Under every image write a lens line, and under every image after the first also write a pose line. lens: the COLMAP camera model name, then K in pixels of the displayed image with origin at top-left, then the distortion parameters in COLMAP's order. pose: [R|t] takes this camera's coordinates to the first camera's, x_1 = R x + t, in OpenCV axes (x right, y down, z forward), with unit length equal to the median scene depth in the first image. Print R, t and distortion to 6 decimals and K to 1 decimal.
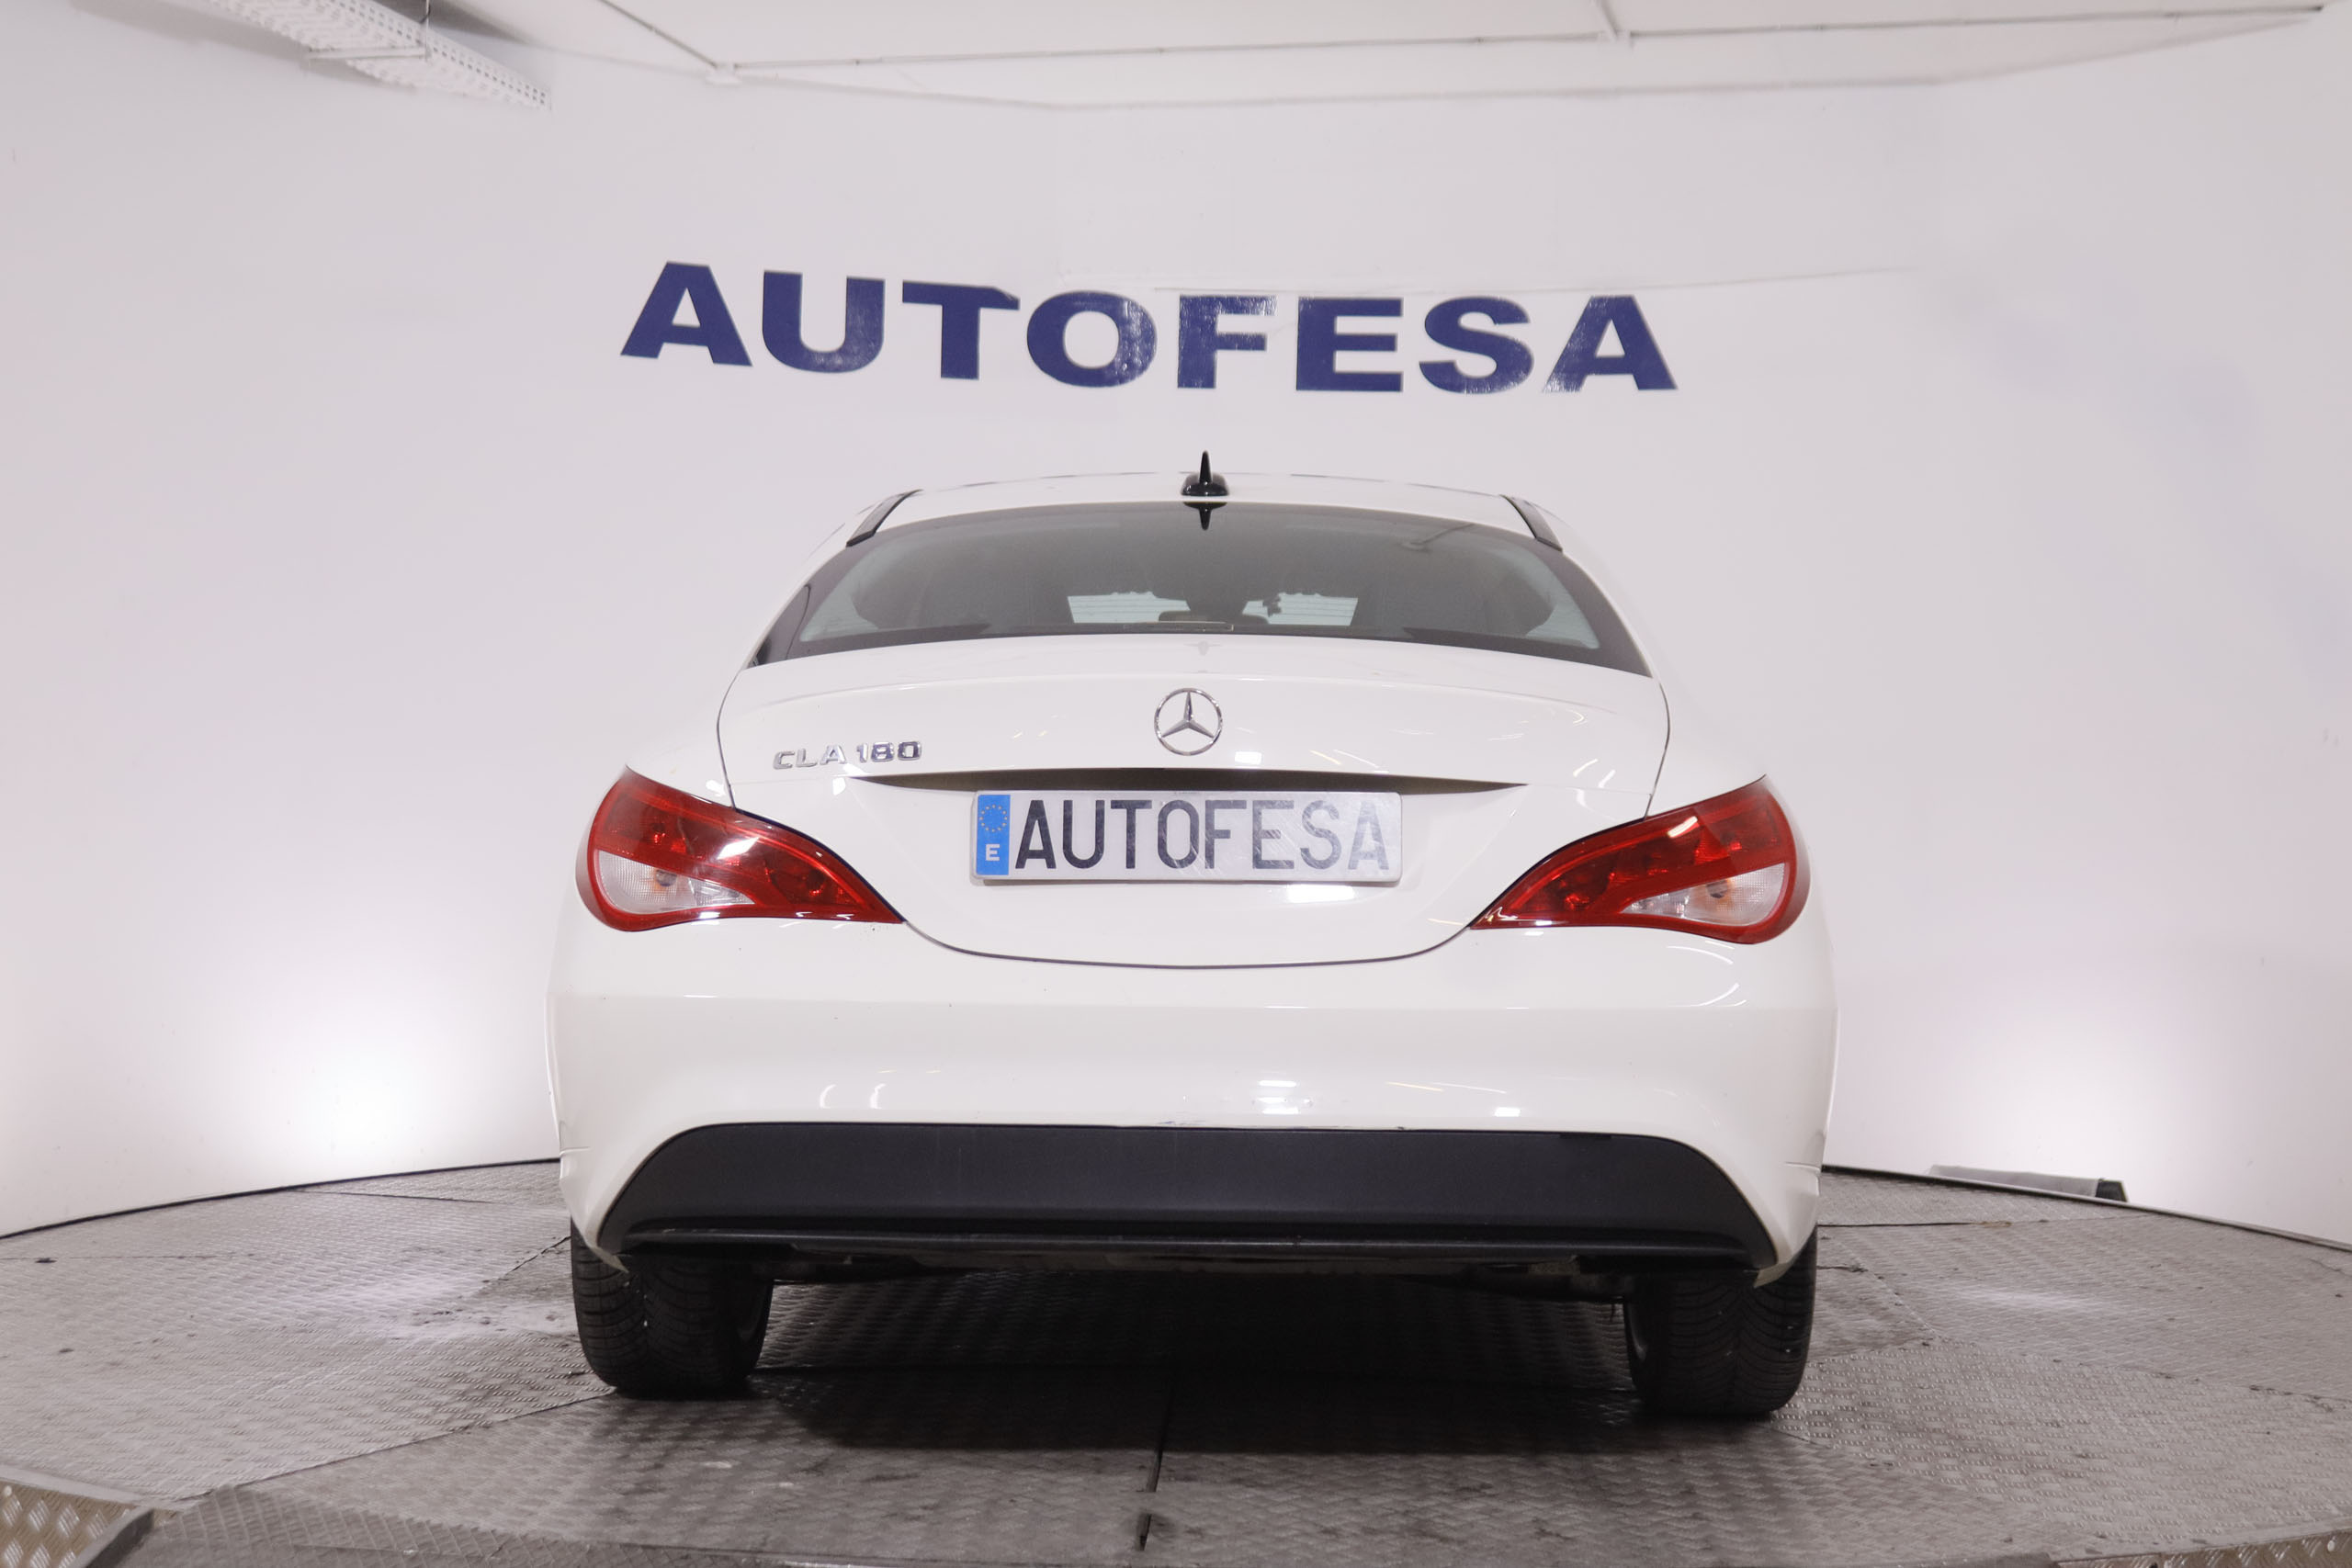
lens RADIAL K [[3405.4, 0, 1241.2], [0, 3405.4, 763.7], [0, 0, 1]] dist [-0.038067, 0.000000]
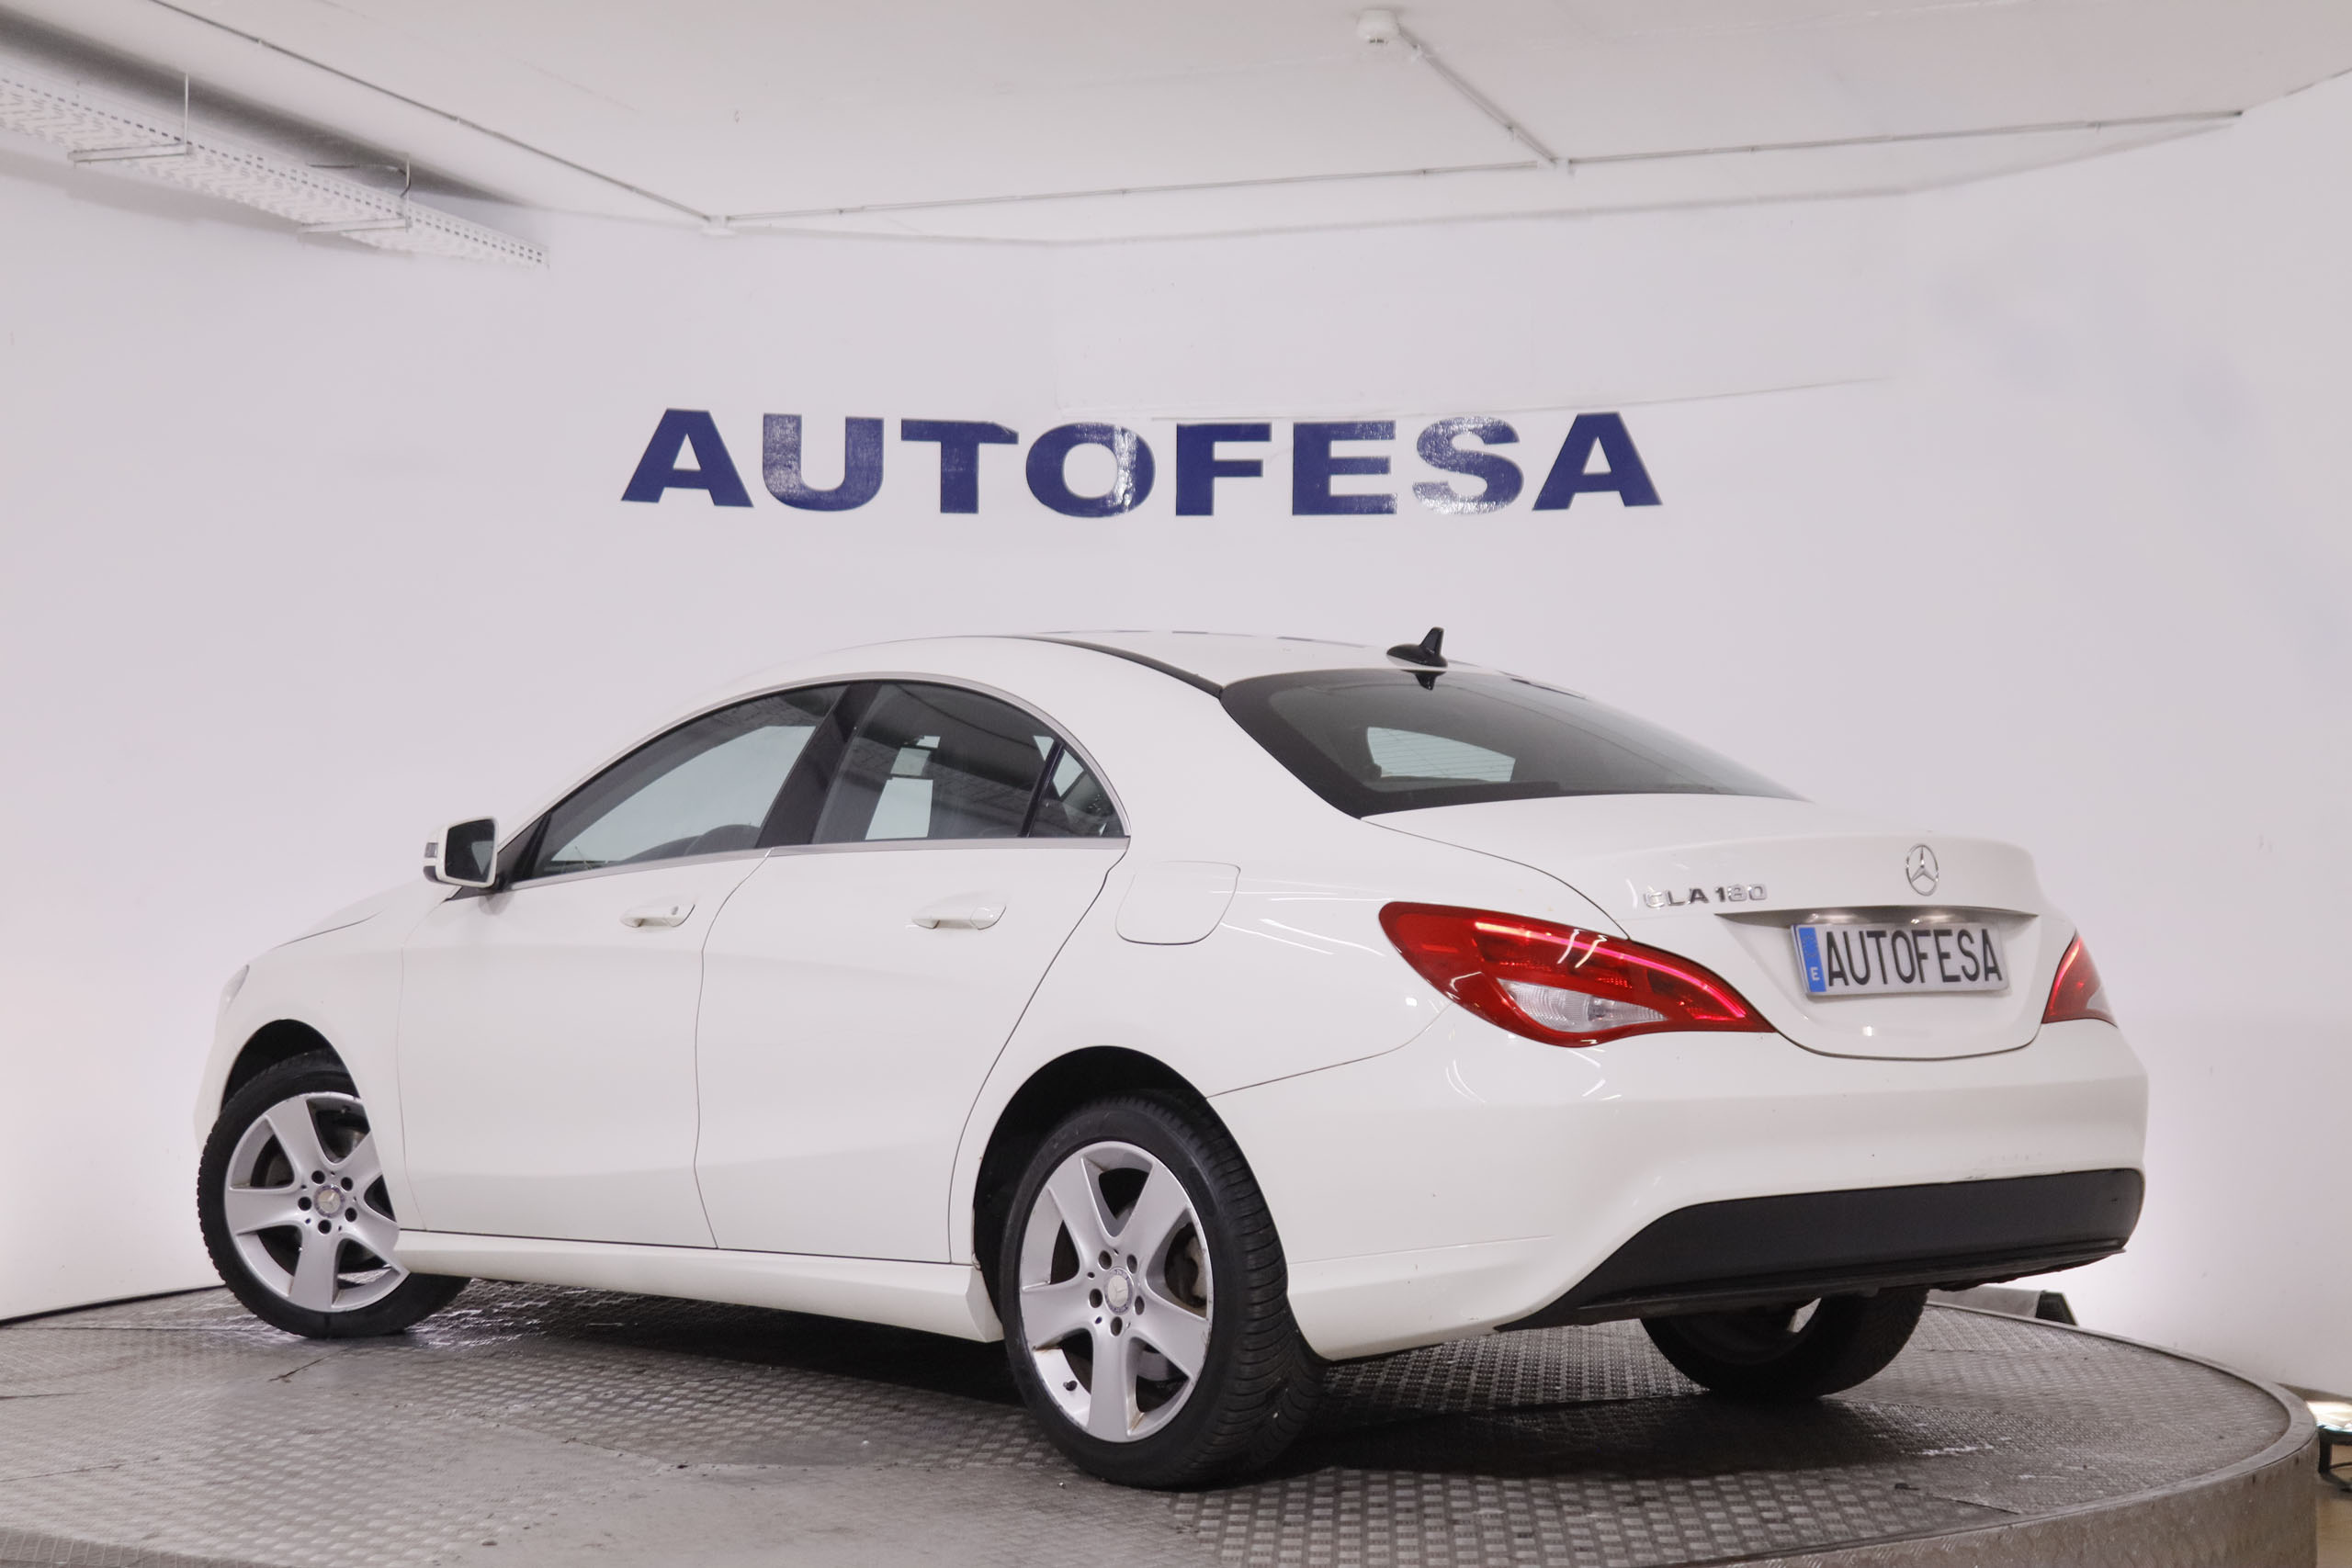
lens RADIAL K [[3660.4, 0, 1140.1], [0, 3660.4, 777.9], [0, 0, 1]] dist [-0.021963, 0.000000]
pose [[0.994060, -0.019872, -0.107002, 0.098503], [0.016693, 0.999395, -0.030527, 0.000642], [0.107544, 0.028560, 0.993790, -0.092962]]
